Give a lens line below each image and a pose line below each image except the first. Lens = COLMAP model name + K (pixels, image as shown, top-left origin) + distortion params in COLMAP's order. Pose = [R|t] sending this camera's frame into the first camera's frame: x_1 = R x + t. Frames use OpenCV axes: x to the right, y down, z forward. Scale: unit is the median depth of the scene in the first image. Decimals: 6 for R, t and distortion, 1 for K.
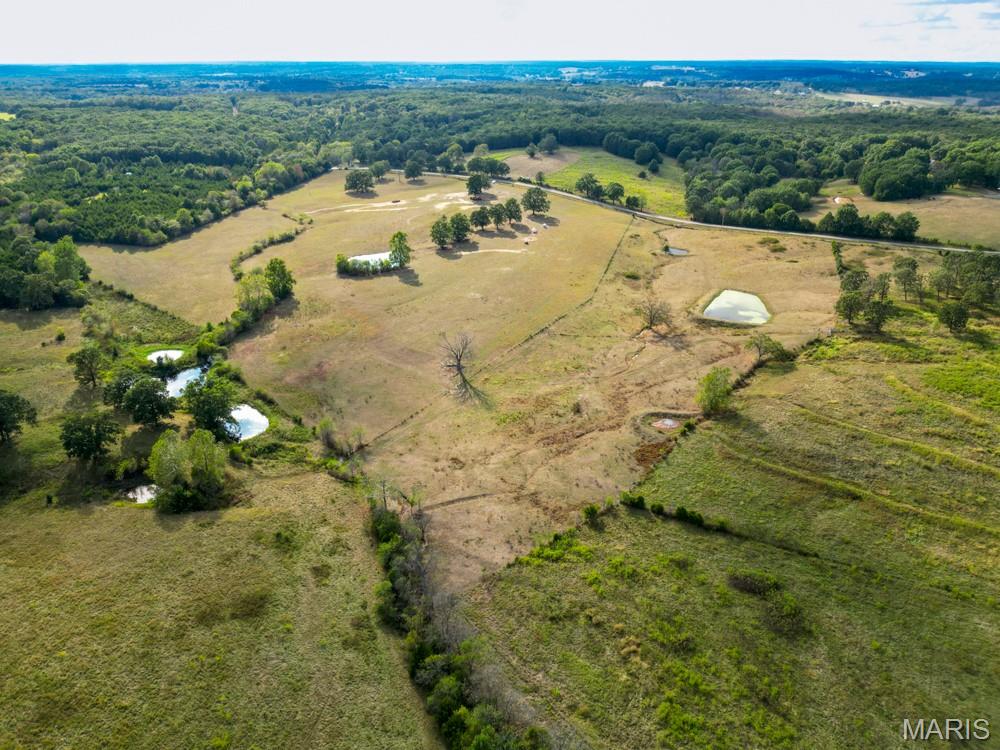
lens RADIAL K [[728.3, 0, 500.0], [0, 728.3, 375.0], [0, 0, 1]] dist [0.027115, -0.046510]
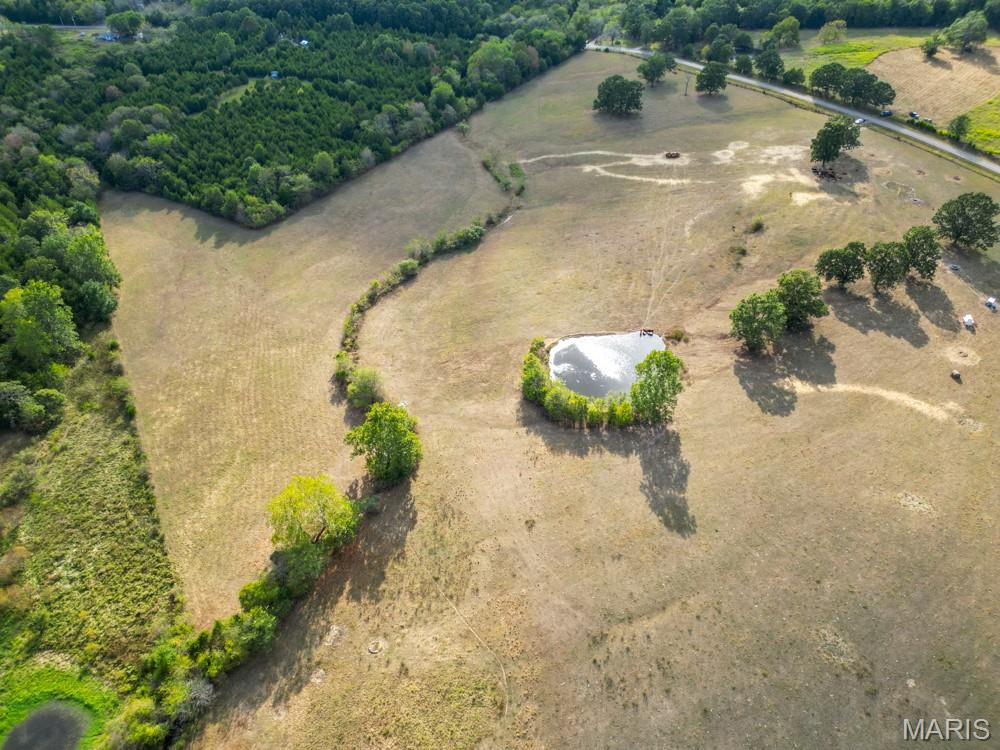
lens RADIAL K [[706.0, 0, 500.0], [0, 706.0, 375.0], [0, 0, 1]] dist [0.059152, -0.042144]
pose [[0.937478, 0.211710, -0.276251, -0.088250], [-0.140198, 0.956184, 0.257017, -0.222931], [0.318560, -0.202218, 0.926082, 0.453254]]
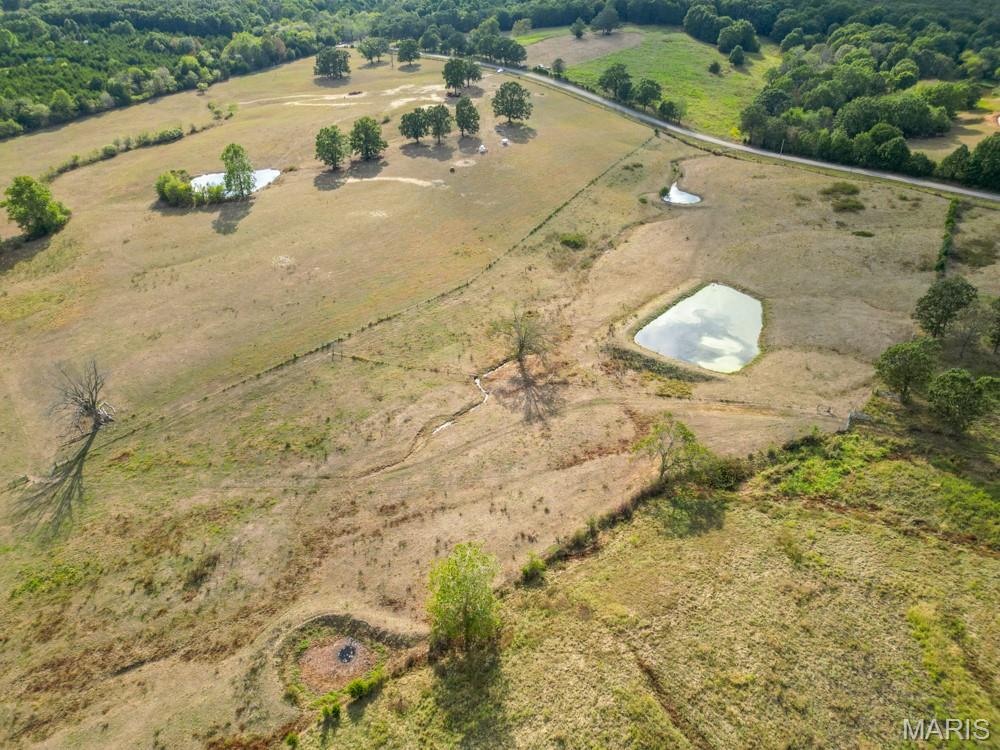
lens RADIAL K [[706.0, 0, 500.0], [0, 706.0, 375.0], [0, 0, 1]] dist [0.059152, -0.042144]
pose [[0.977611, 0.113728, -0.177041, 0.189440], [-0.086489, 0.984179, 0.154630, -0.088204], [0.191826, -0.135856, 0.971981, 0.307991]]
